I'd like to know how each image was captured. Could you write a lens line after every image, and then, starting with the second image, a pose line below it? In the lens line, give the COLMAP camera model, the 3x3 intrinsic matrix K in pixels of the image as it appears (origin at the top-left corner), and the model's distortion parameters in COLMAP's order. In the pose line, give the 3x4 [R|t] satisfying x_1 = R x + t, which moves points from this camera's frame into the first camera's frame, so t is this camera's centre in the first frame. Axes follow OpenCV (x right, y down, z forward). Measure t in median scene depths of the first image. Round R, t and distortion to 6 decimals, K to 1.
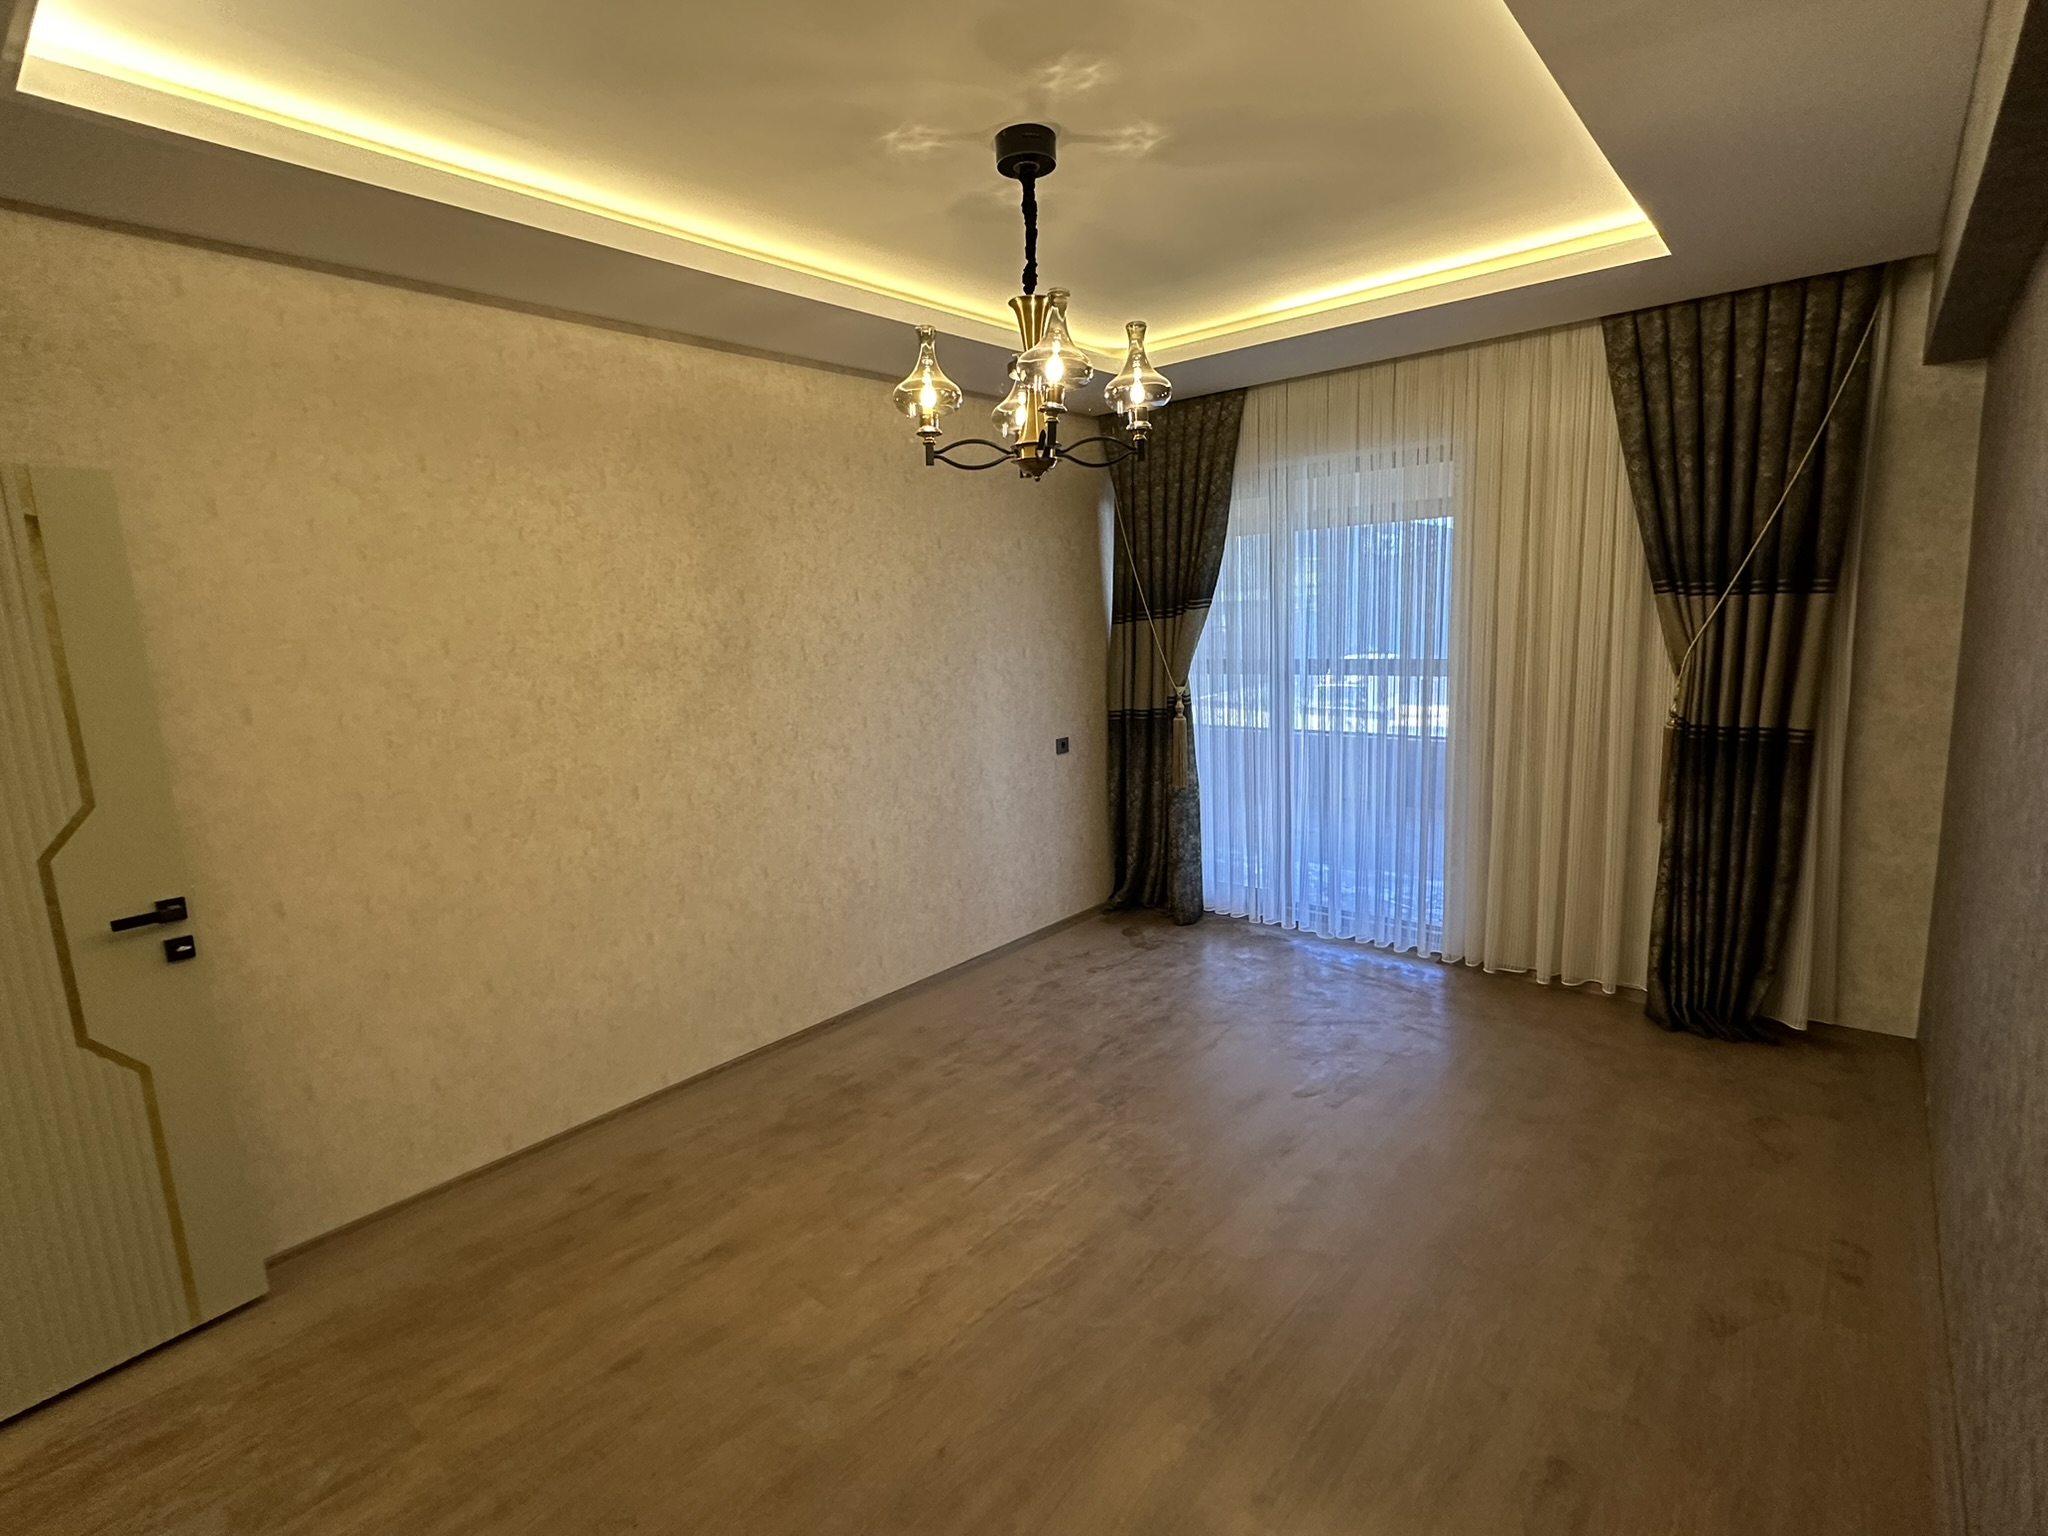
lens RADIAL K [[983.6, 0, 1023.4], [0, 983.6, 770.8], [0, 0, 1]] dist [-0.003720, 0.000727]
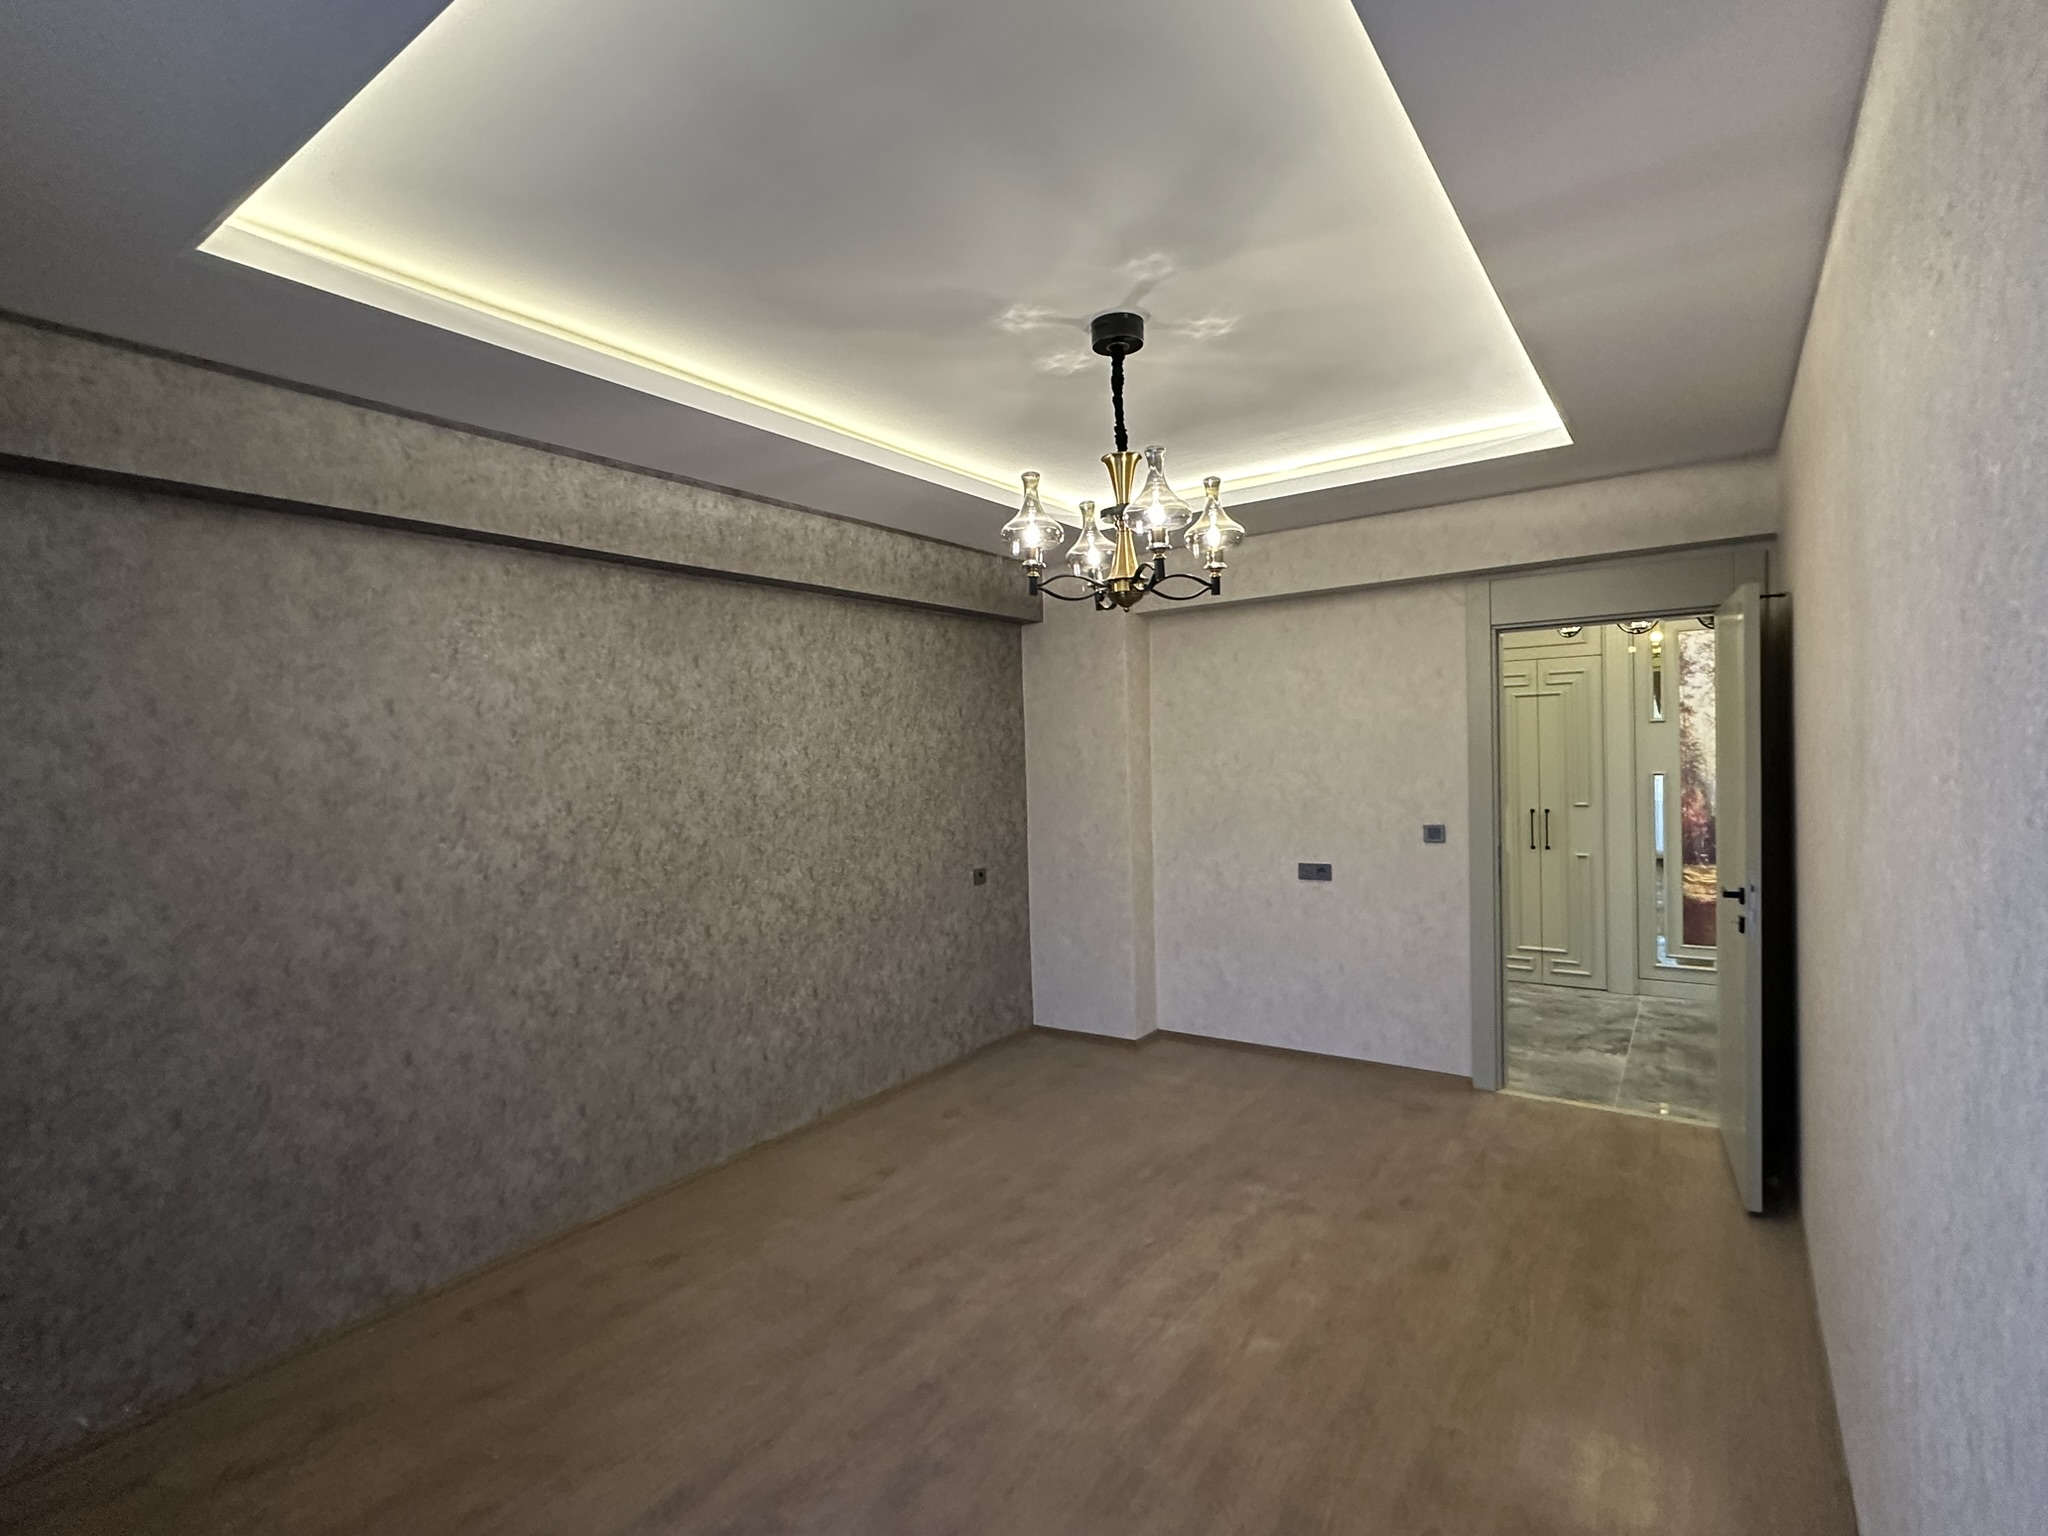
lens RADIAL K [[983.6, 0, 1023.4], [0, 983.6, 770.8], [0, 0, 1]] dist [-0.003720, 0.000727]
pose [[-0.993143, 0.077195, -0.087799, 0.177196], [0.060991, 0.982817, 0.174216, -0.237922], [0.099739, 0.167667, -0.980785, 1.547133]]
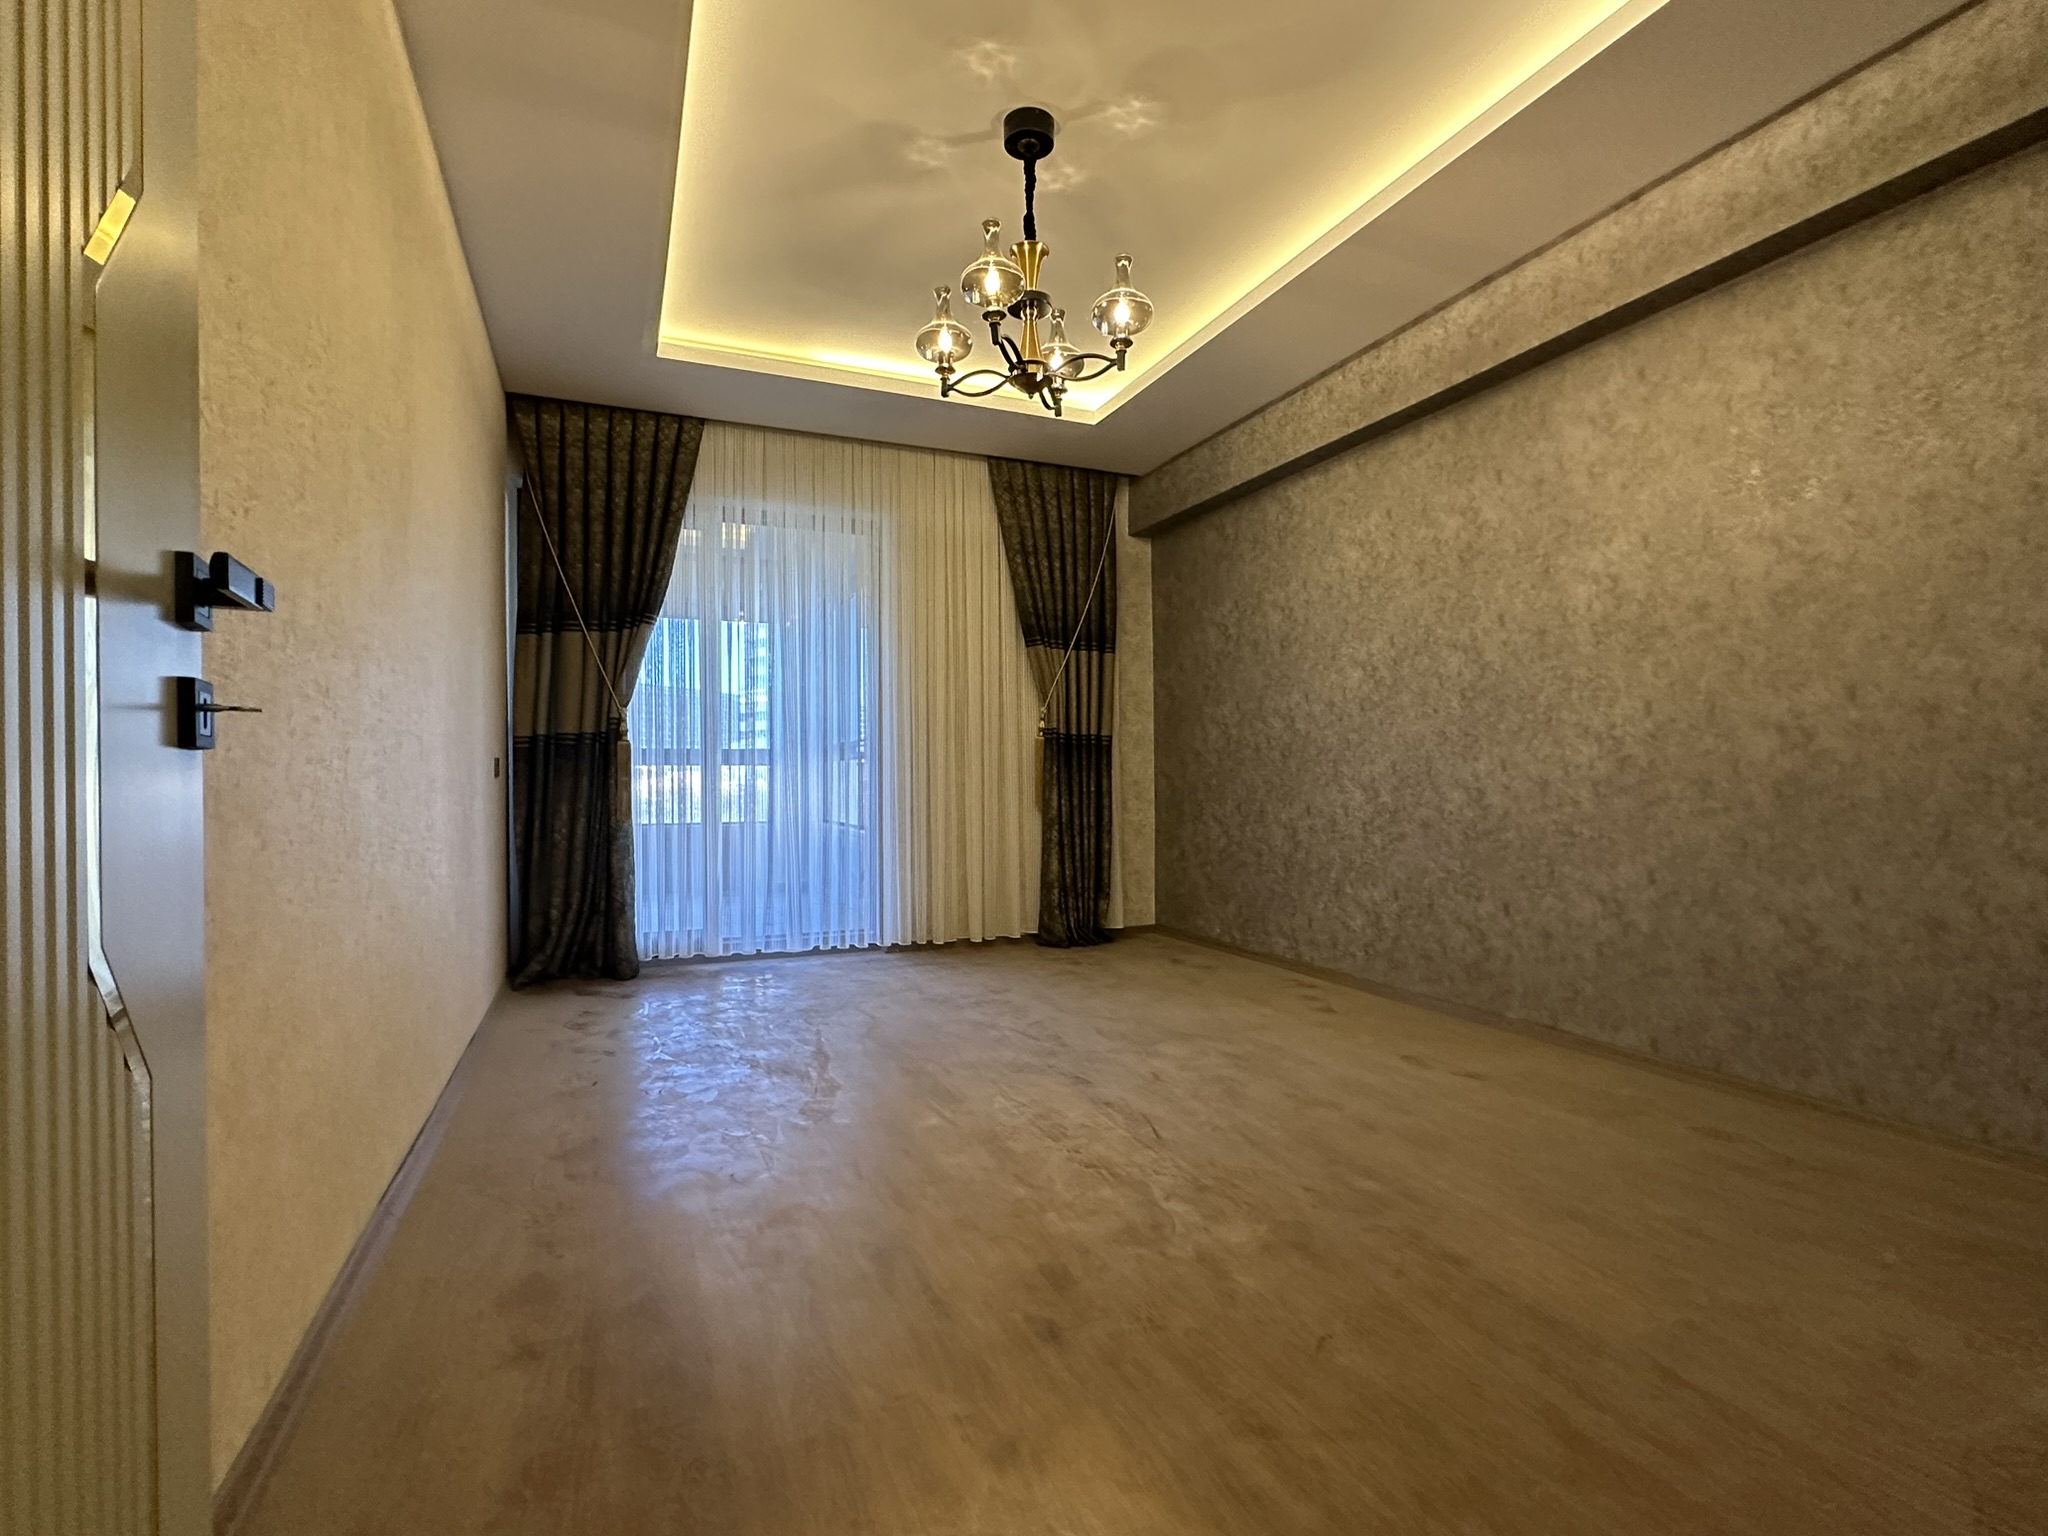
lens RADIAL K [[980.1, 0, 1026.0], [0, 980.1, 772.9], [0, 0, 1]] dist [-0.003386, -0.000368]
pose [[0.455847, 0.039947, 0.889161, -0.719557], [0.122972, 0.986585, -0.107368, 0.179224], [-0.881522, 0.158285, 0.444819, 0.414982]]
